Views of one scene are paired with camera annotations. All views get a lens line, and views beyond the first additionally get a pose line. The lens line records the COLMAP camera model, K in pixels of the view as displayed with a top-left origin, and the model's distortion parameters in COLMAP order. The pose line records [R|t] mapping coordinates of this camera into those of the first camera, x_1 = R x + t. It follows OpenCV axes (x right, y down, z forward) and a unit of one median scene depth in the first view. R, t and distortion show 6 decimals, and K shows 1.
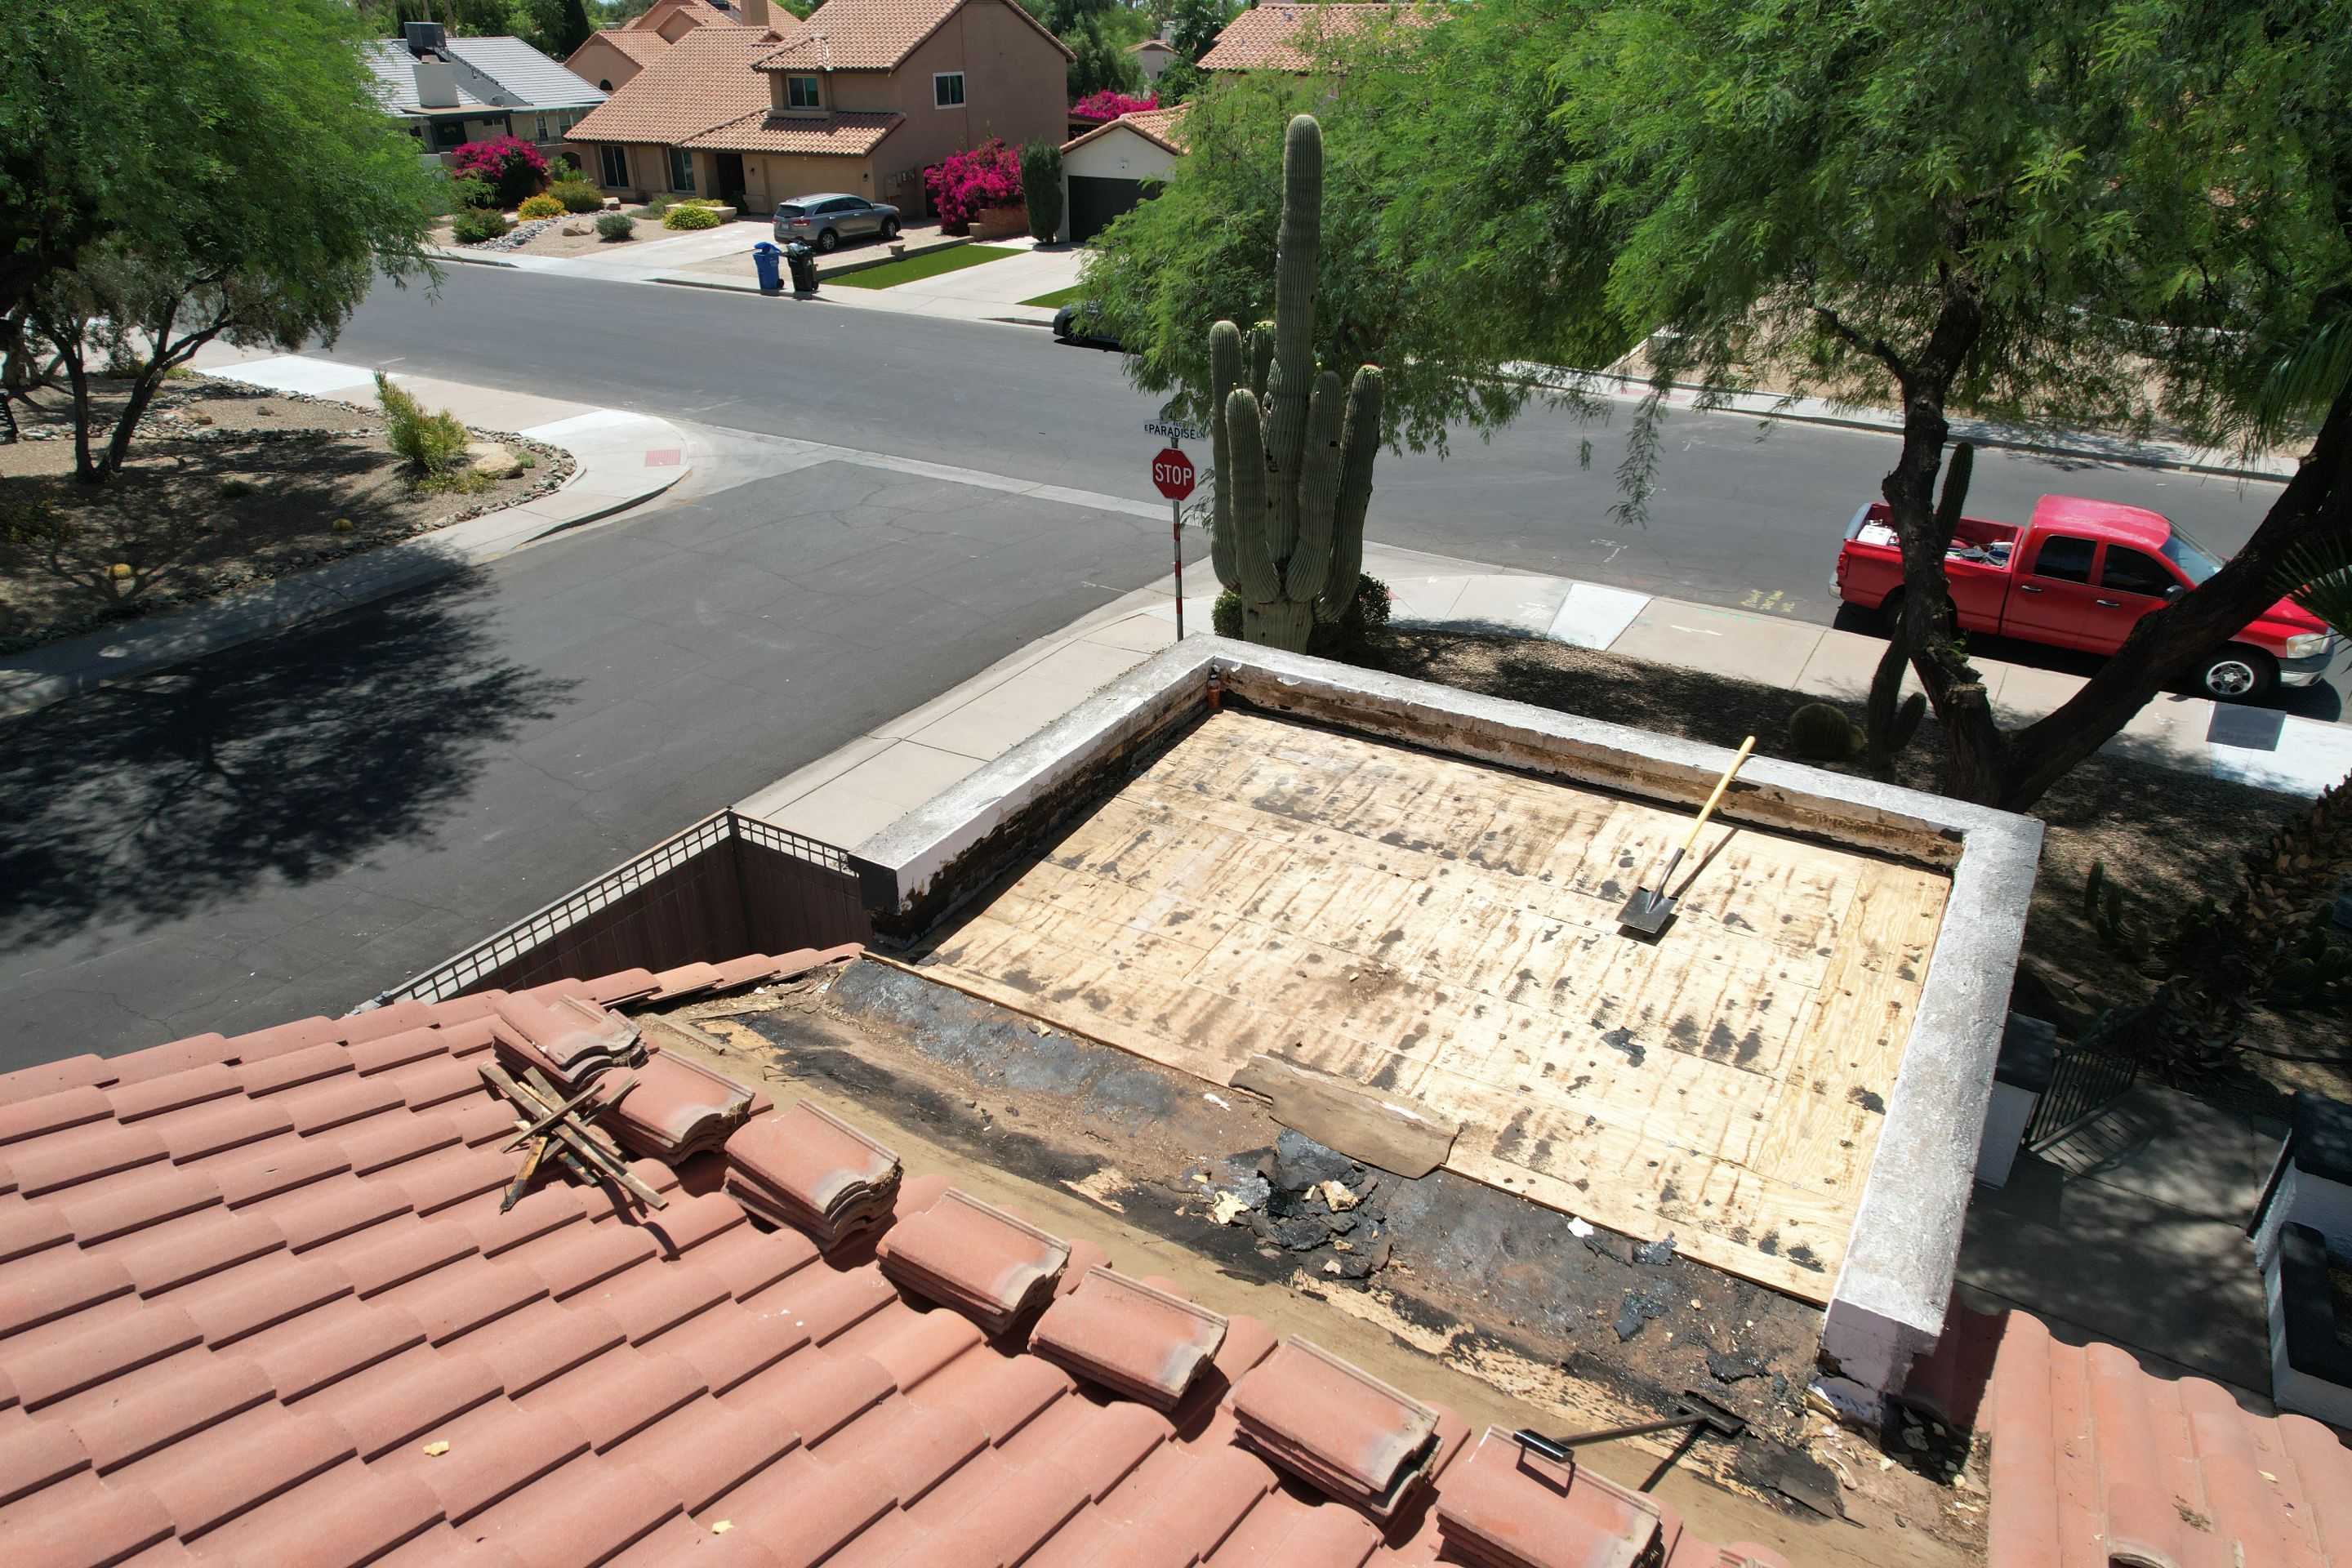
lens RADIAL K [[1518.2, 0, 1157.6], [0, 1518.2, 782.8], [0, 0, 1]] dist [-0.059723, 0.038310]
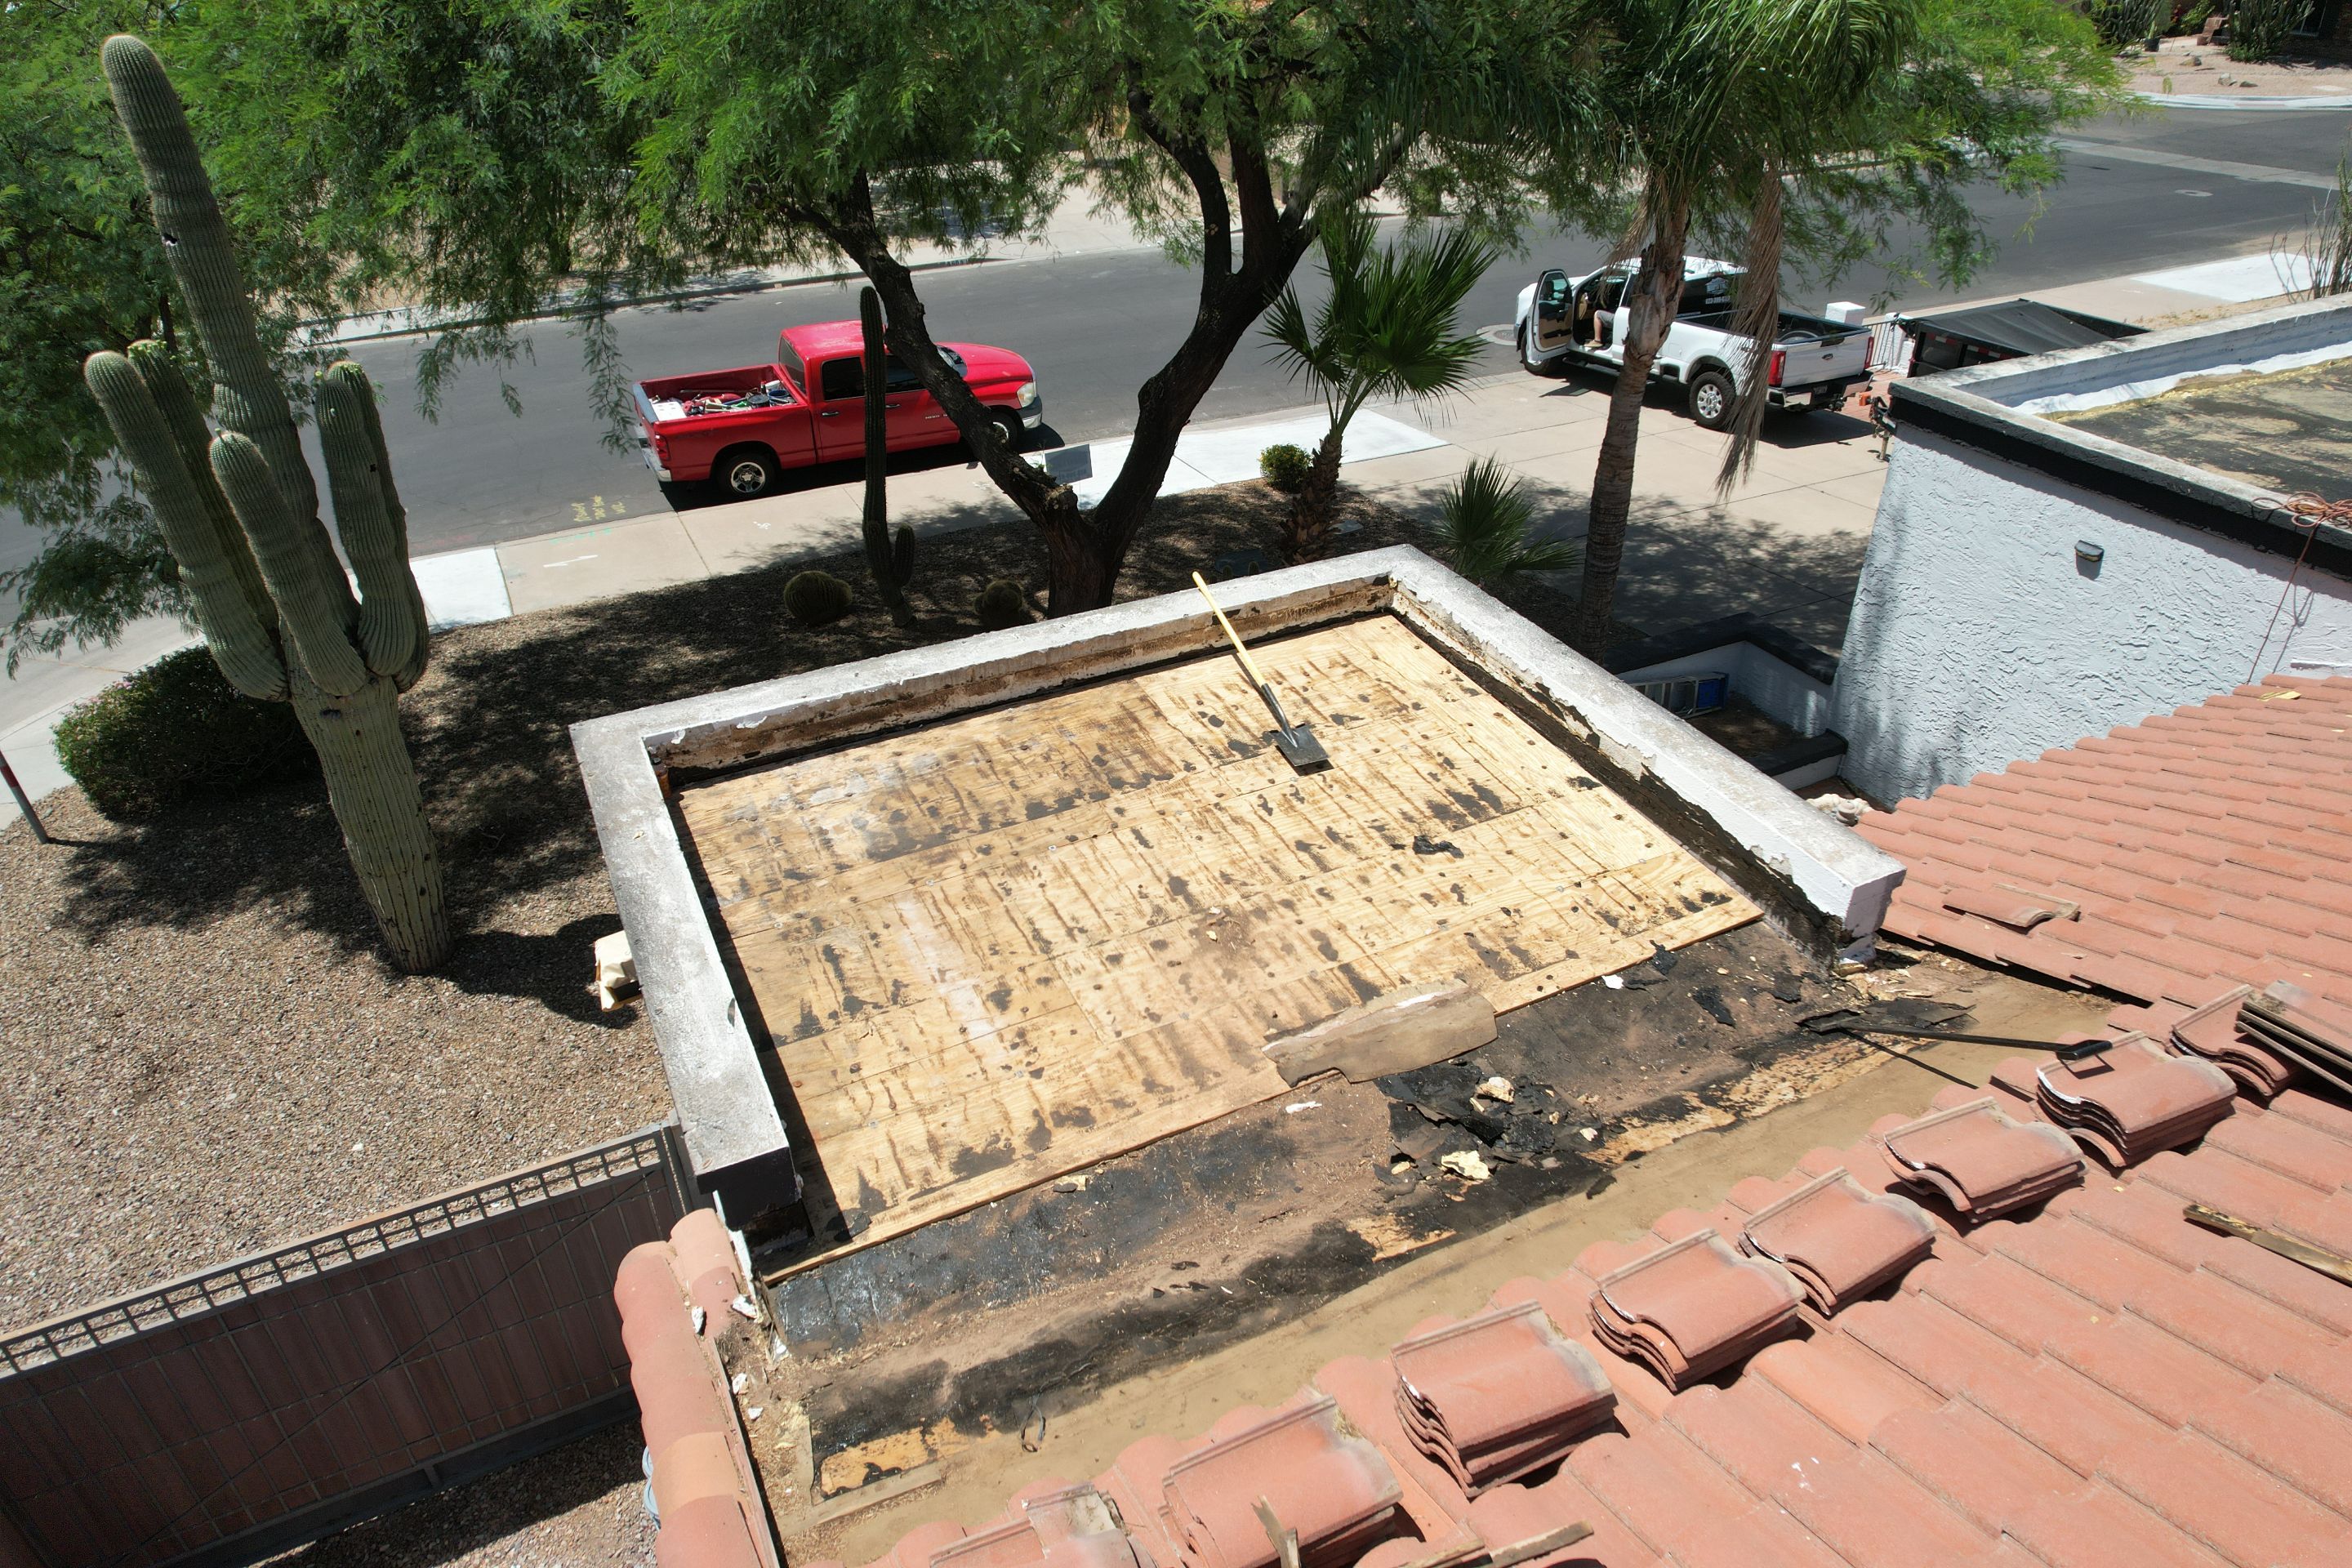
lens RADIAL K [[1518.2, 0, 1182.7], [0, 1518.2, 781.9], [0, 0, 1]] dist [-0.059723, 0.038310]
pose [[0.534659, -0.444883, 0.718484, -0.480835], [0.393327, 0.883509, 0.254372, -0.189859], [-0.747953, 0.146597, 0.647361, 0.364024]]
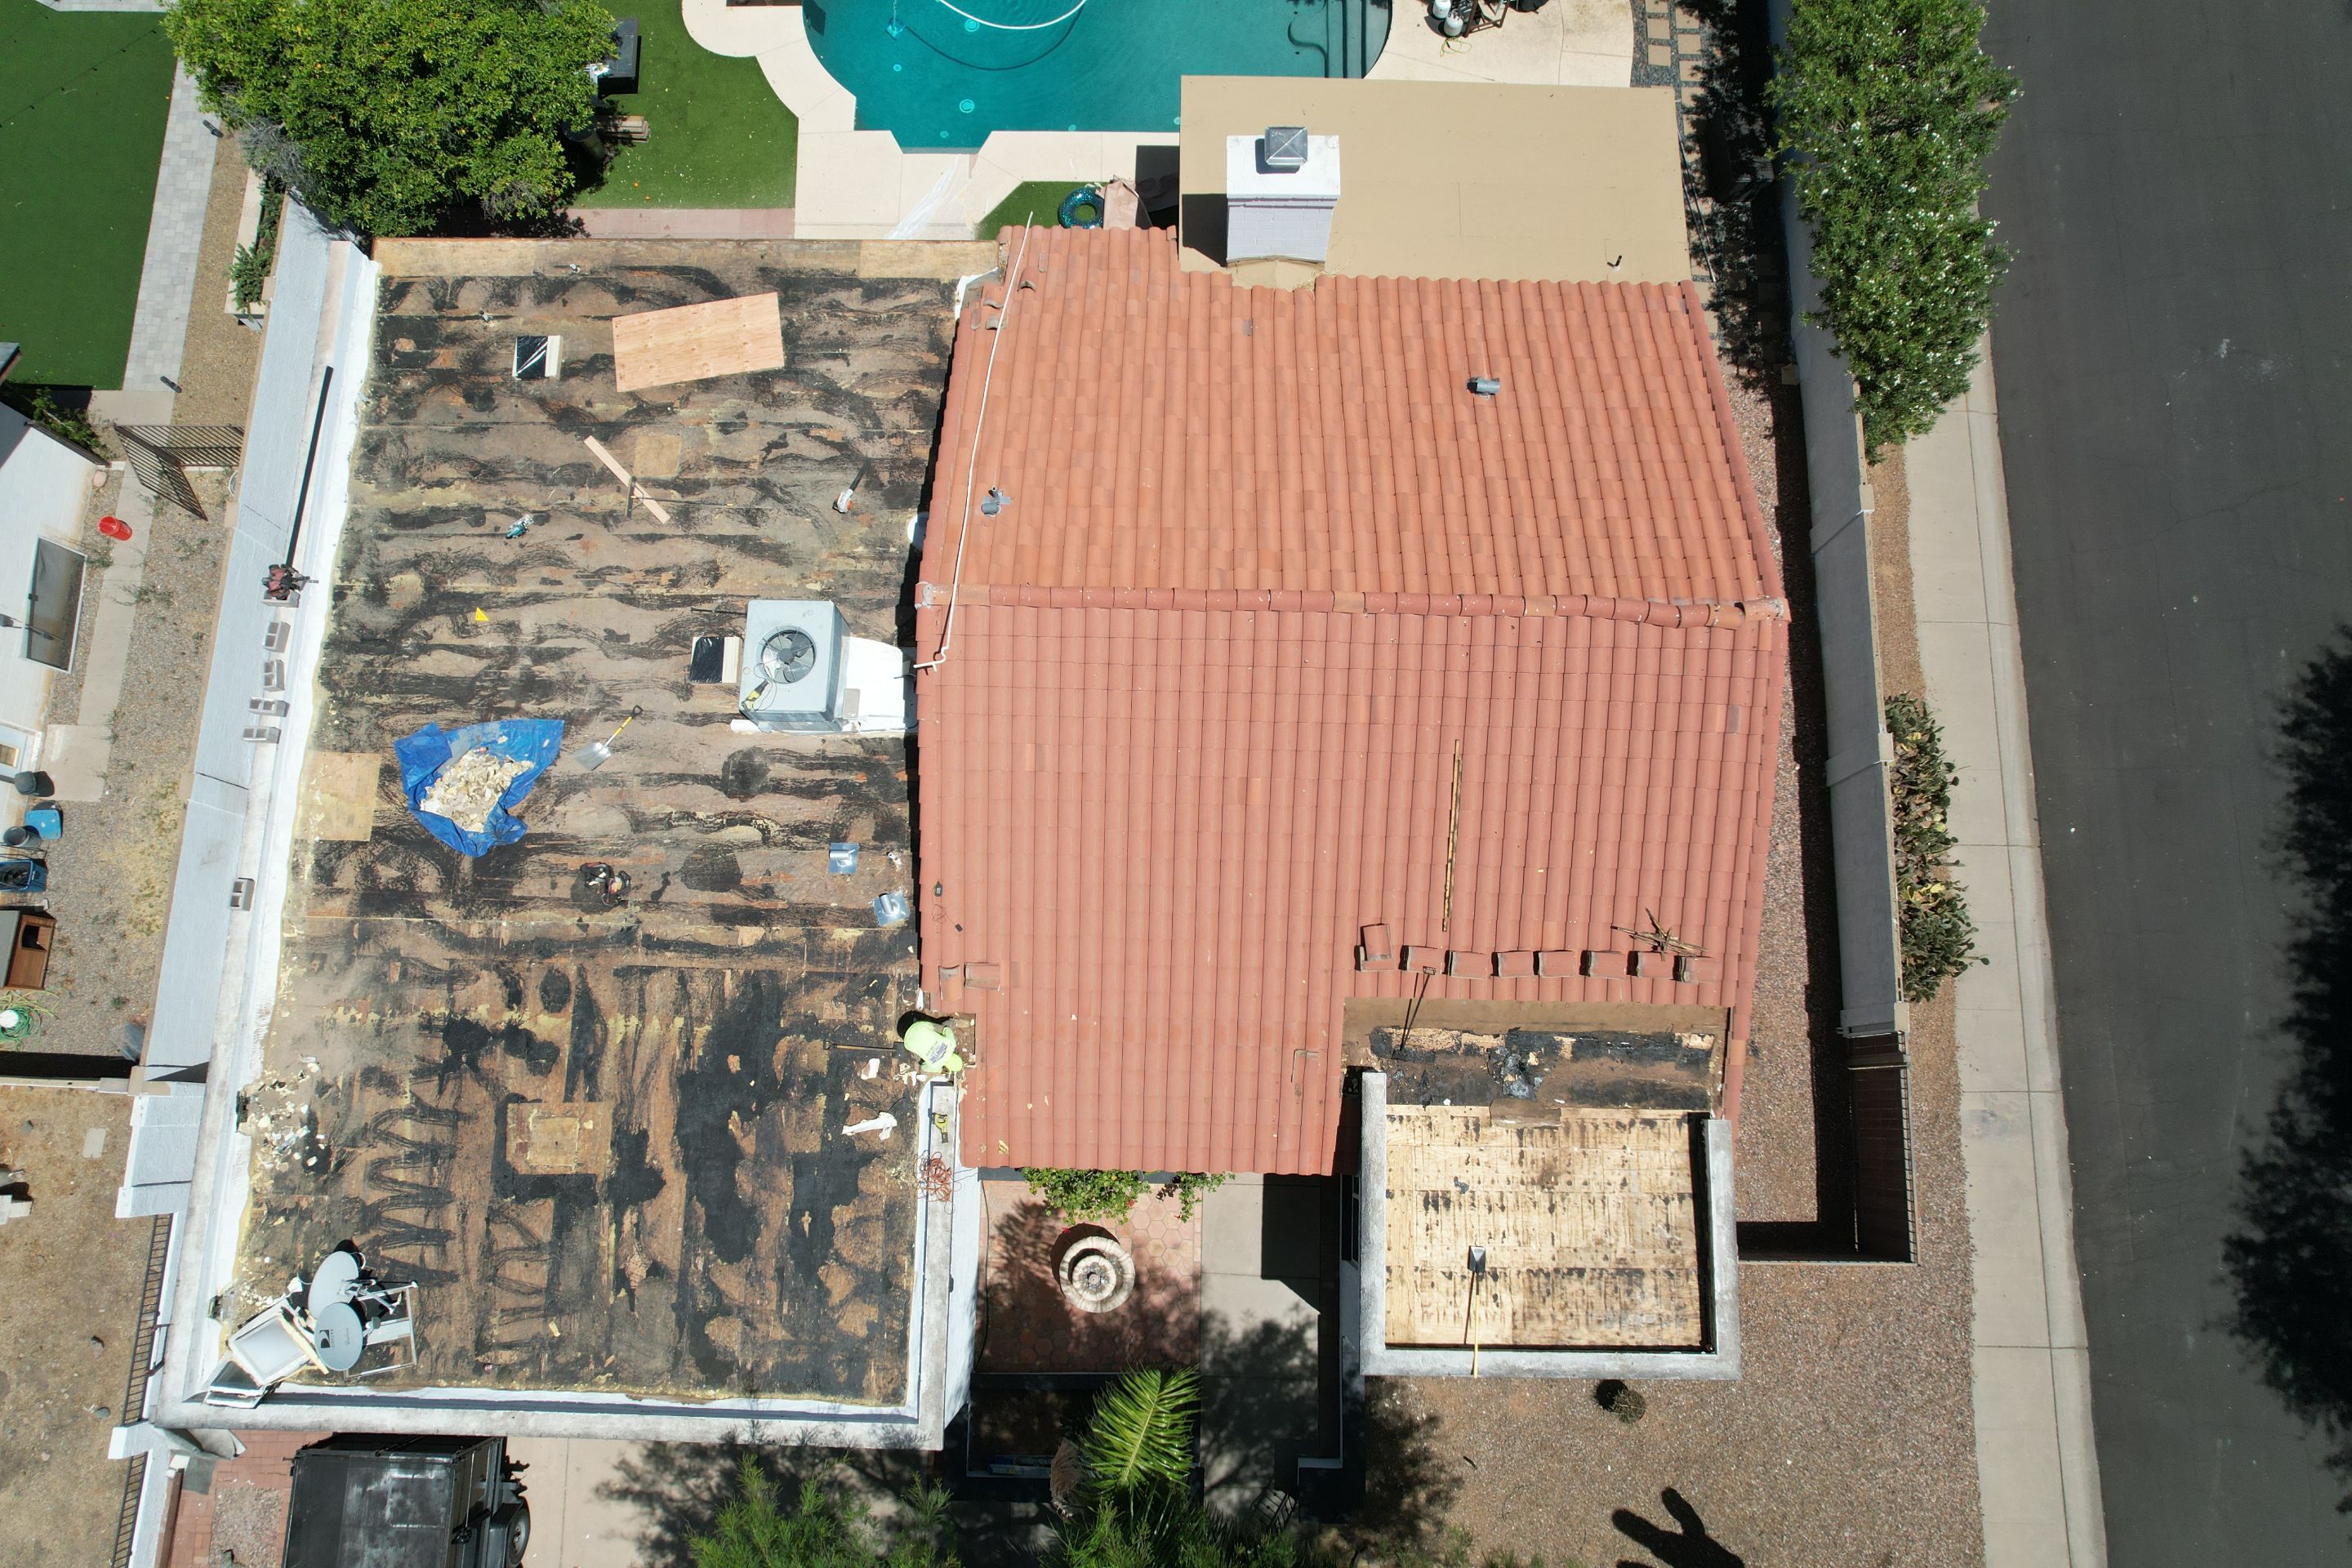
lens RADIAL K [[1518.2, 0, 1162.3], [0, 1518.2, 814.6], [0, 0, 1]] dist [-0.059723, 0.038310]
pose [[-0.863262, 0.497456, -0.085538, 0.630640], [-0.218397, -0.215332, 0.951806, -2.153312], [0.455063, 0.840339, 0.294530, -0.724124]]
